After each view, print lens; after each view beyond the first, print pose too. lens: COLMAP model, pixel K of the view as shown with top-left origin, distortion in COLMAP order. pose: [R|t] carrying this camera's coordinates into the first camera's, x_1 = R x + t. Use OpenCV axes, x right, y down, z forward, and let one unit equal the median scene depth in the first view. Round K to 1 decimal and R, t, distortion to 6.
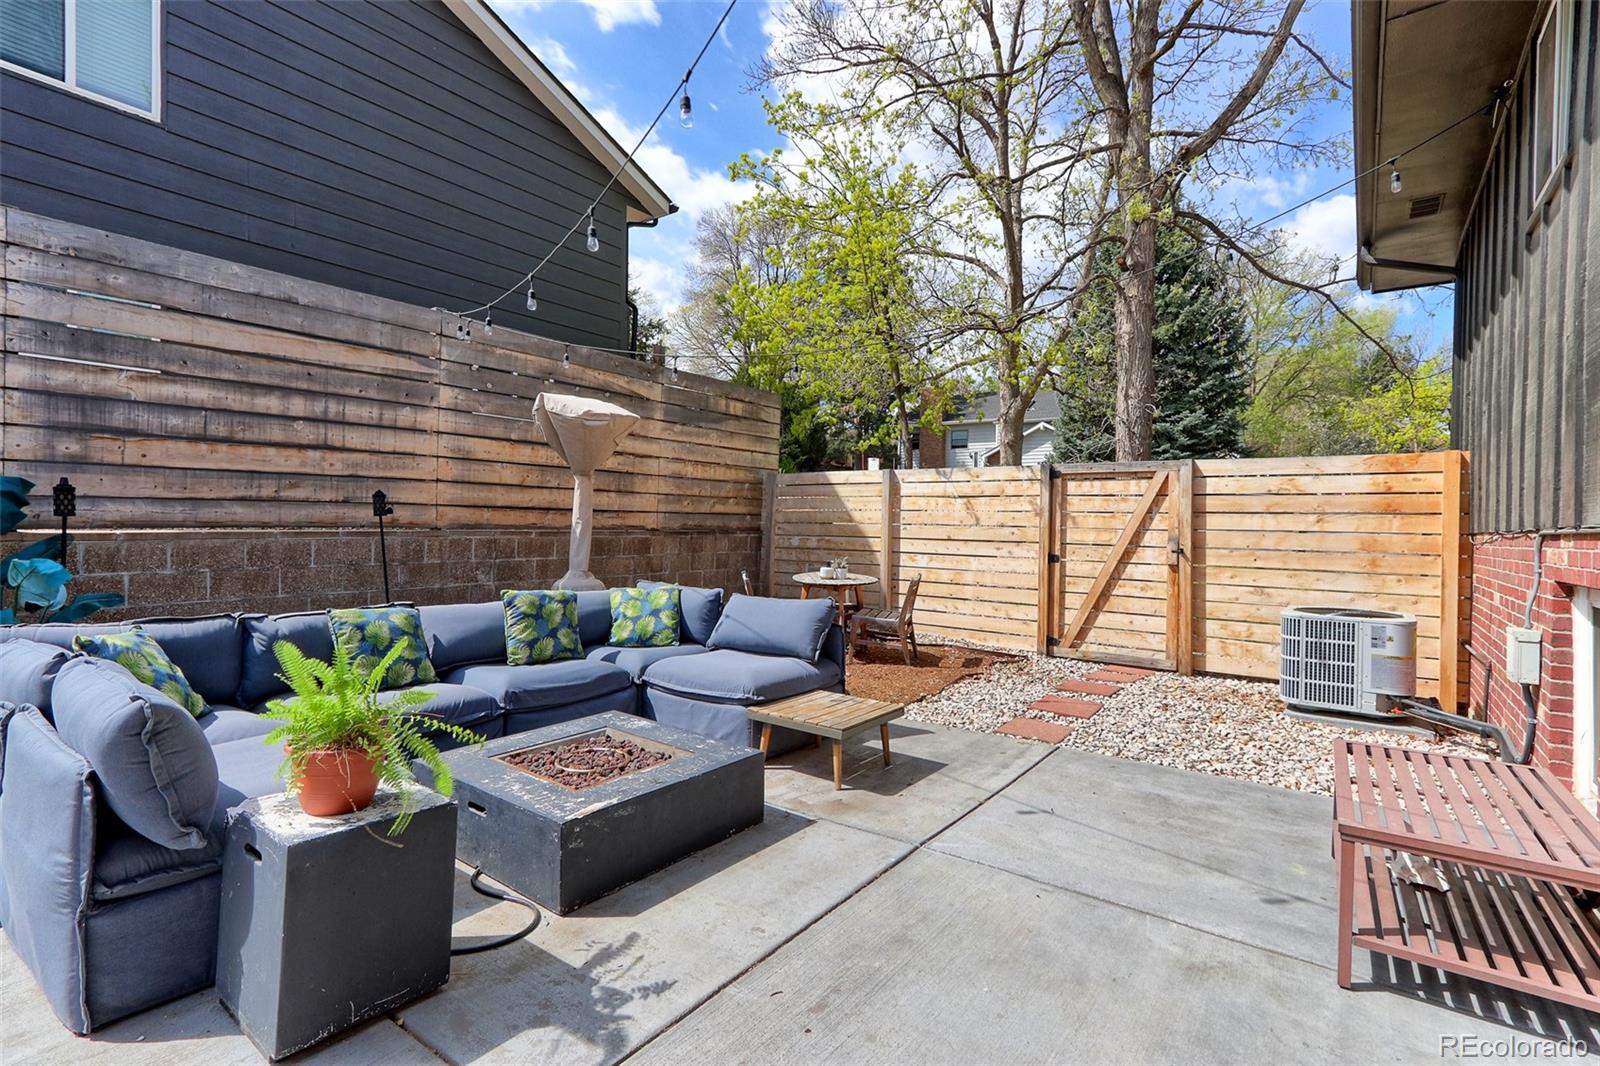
lens RADIAL K [[759.7, 0, 795.0], [0, 759.7, 527.8], [0, 0, 1]] dist [0.005330, 0.001046]
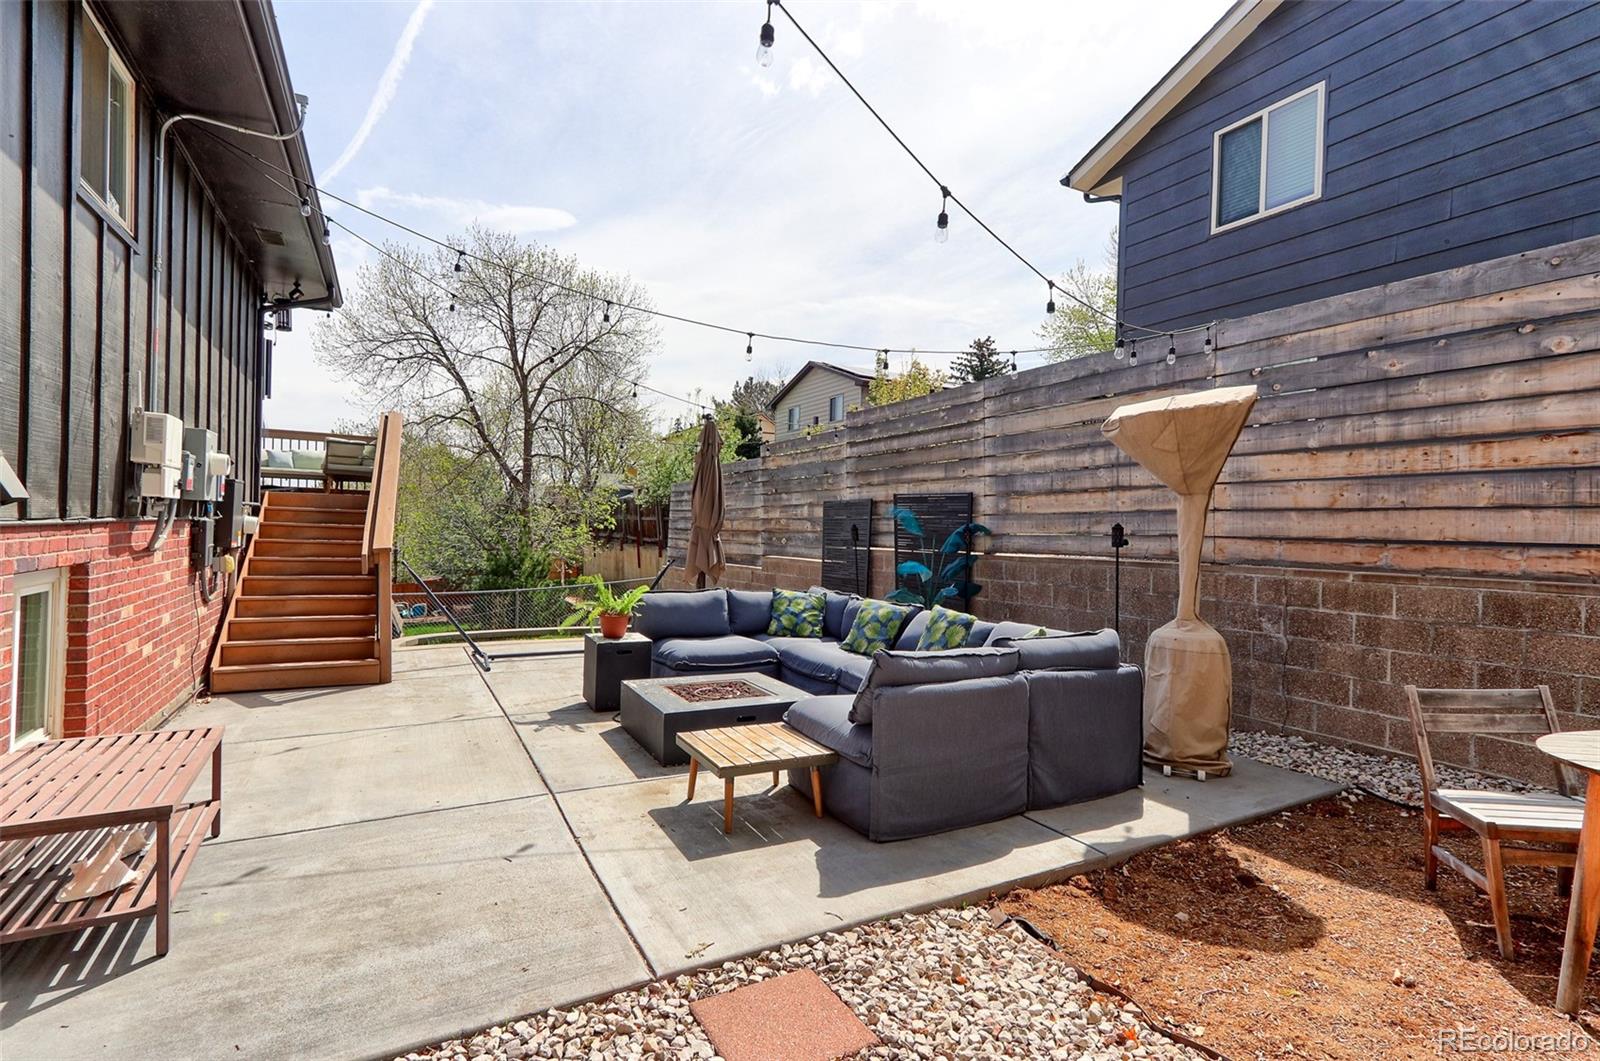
lens RADIAL K [[759.7, 0, 793.7], [0, 759.7, 534.4], [0, 0, 1]] dist [0.005330, 0.001046]
pose [[-0.430577, -0.021651, -0.902294, 0.652776], [-0.036804, 0.999302, -0.006416, -0.009988], [0.901803, 0.030446, -0.431073, 1.085942]]
